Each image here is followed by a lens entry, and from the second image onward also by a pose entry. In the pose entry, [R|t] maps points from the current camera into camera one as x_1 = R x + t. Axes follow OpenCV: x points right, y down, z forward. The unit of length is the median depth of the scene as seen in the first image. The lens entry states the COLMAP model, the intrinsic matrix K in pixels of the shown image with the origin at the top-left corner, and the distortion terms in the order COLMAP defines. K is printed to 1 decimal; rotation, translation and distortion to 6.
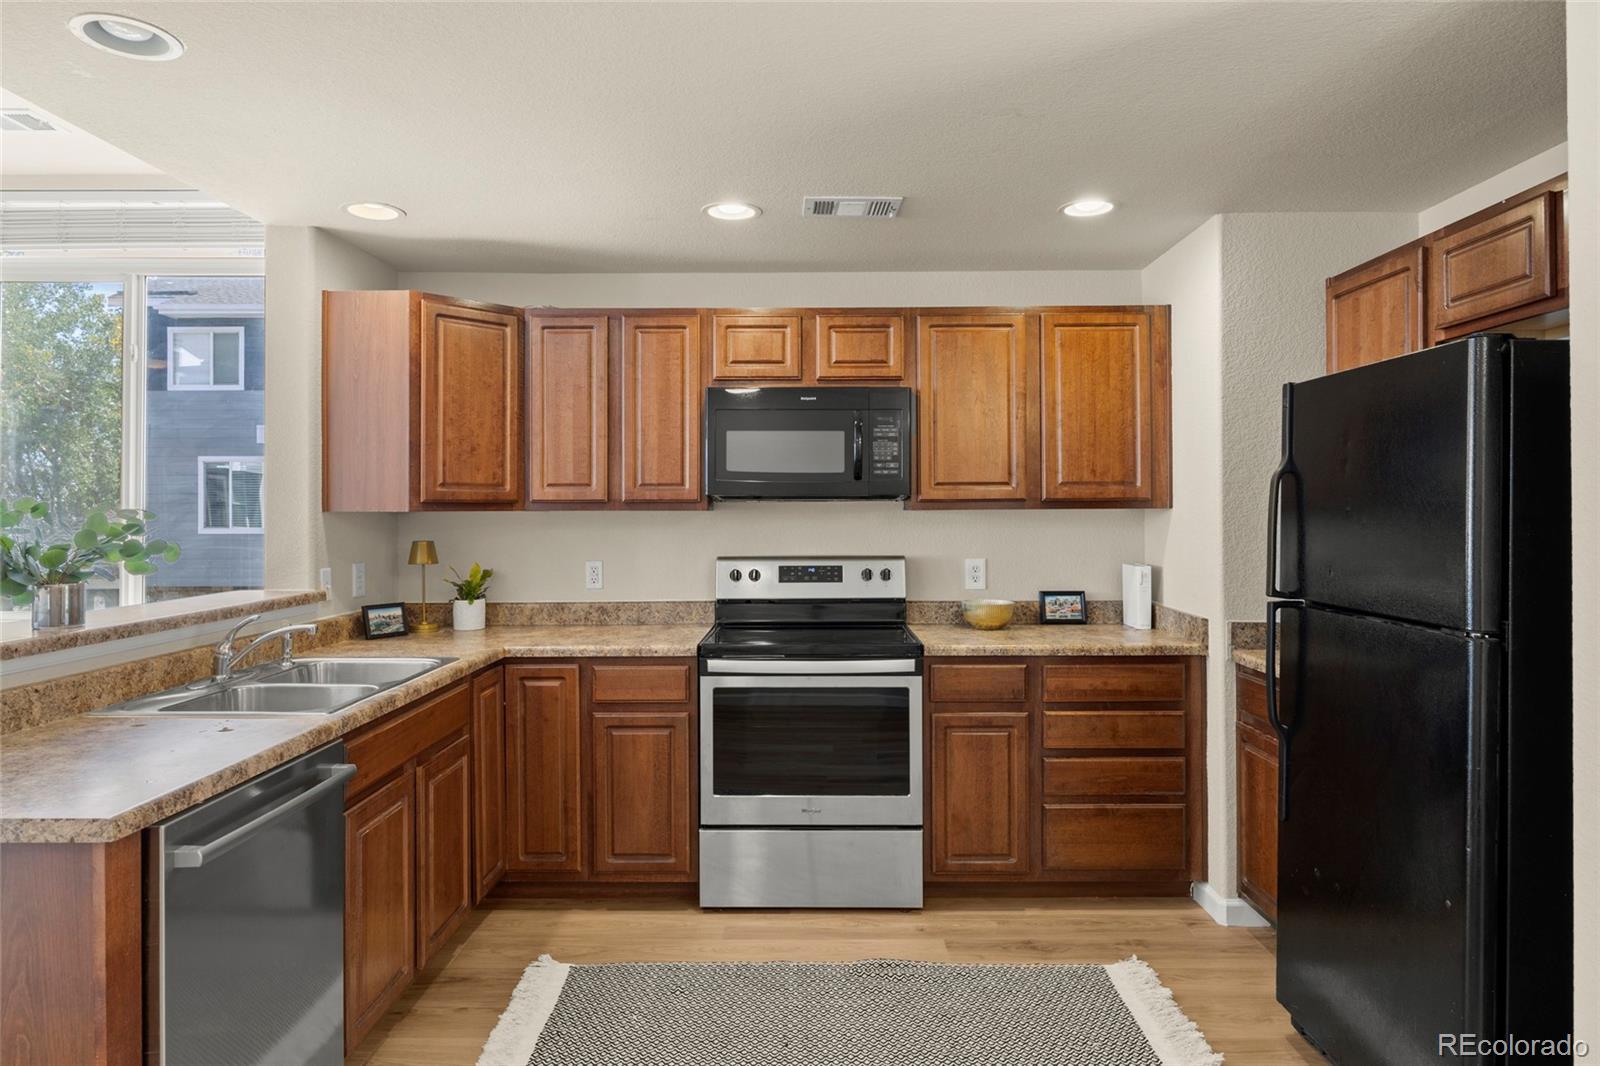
lens RADIAL K [[960.5, 0, 800.0], [0, 960.5, 533.0], [0, 0, 1]] dist [-0.001426, -0.000203]
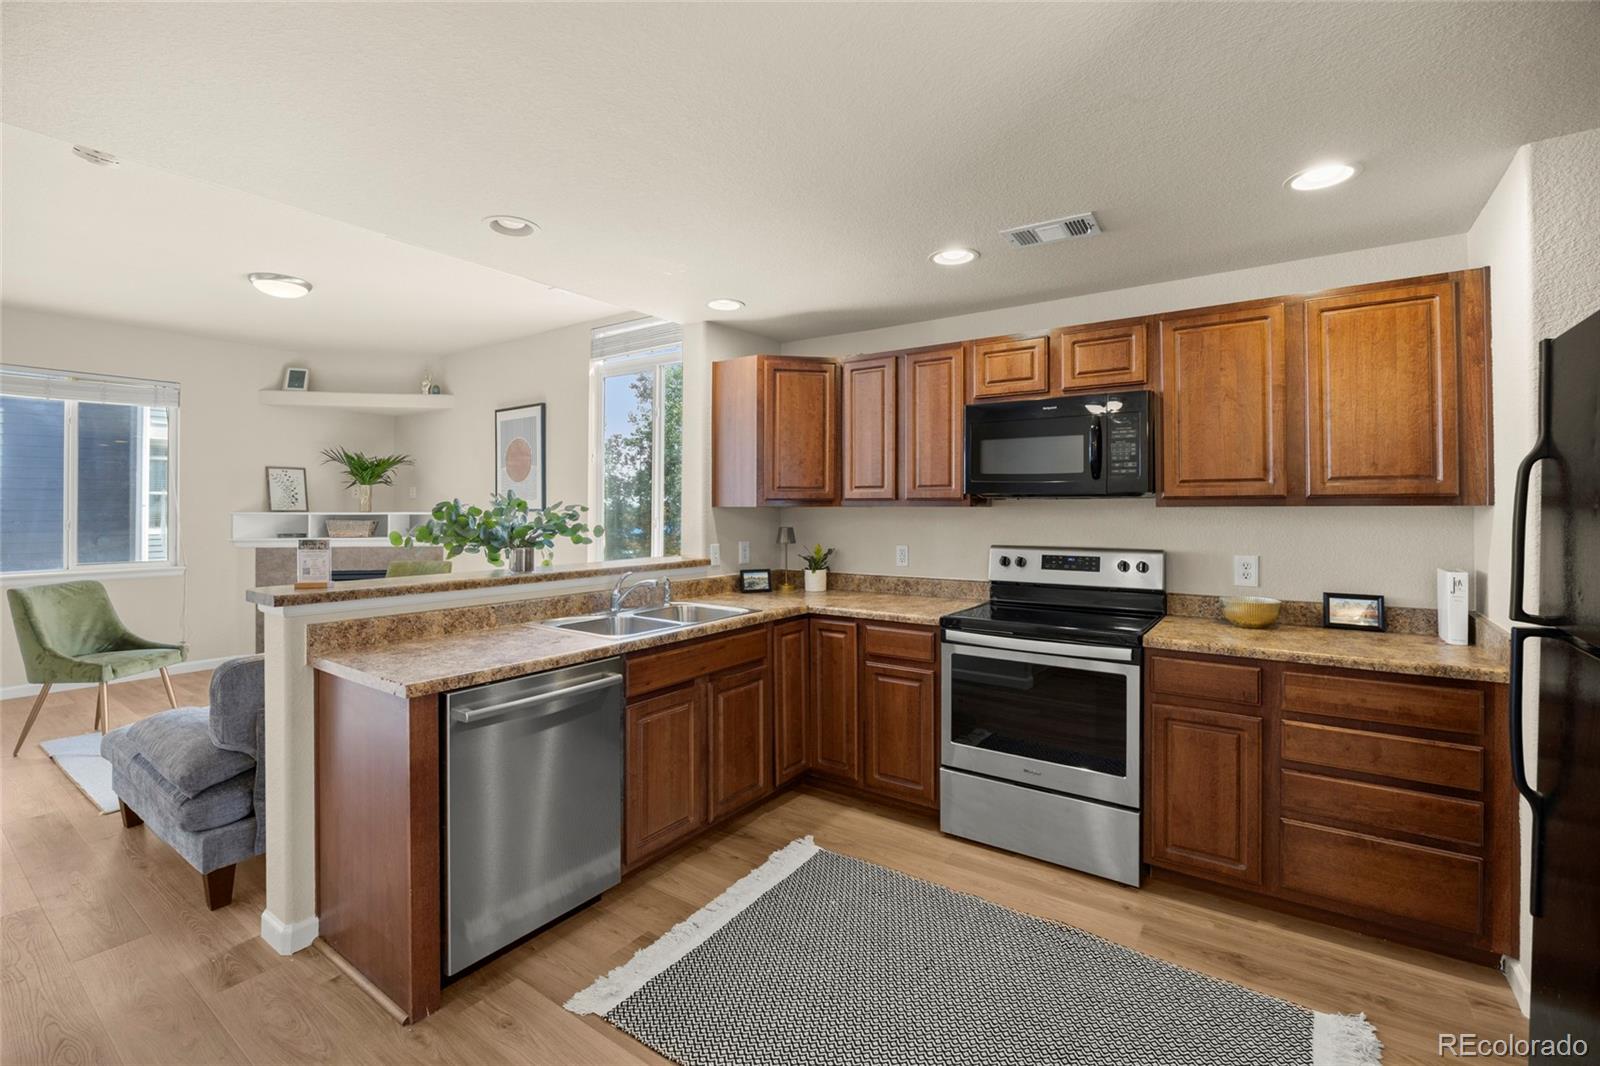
lens RADIAL K [[700.4, 0, 802.9], [0, 700.4, 518.4], [0, 0, 1]] dist [-0.013848, 0.000653]
pose [[0.822869, 0.012132, -0.568102, 0.250945], [-0.015658, 0.999877, -0.001327, -0.004443], [0.568016, 0.009987, 0.822957, 0.164707]]
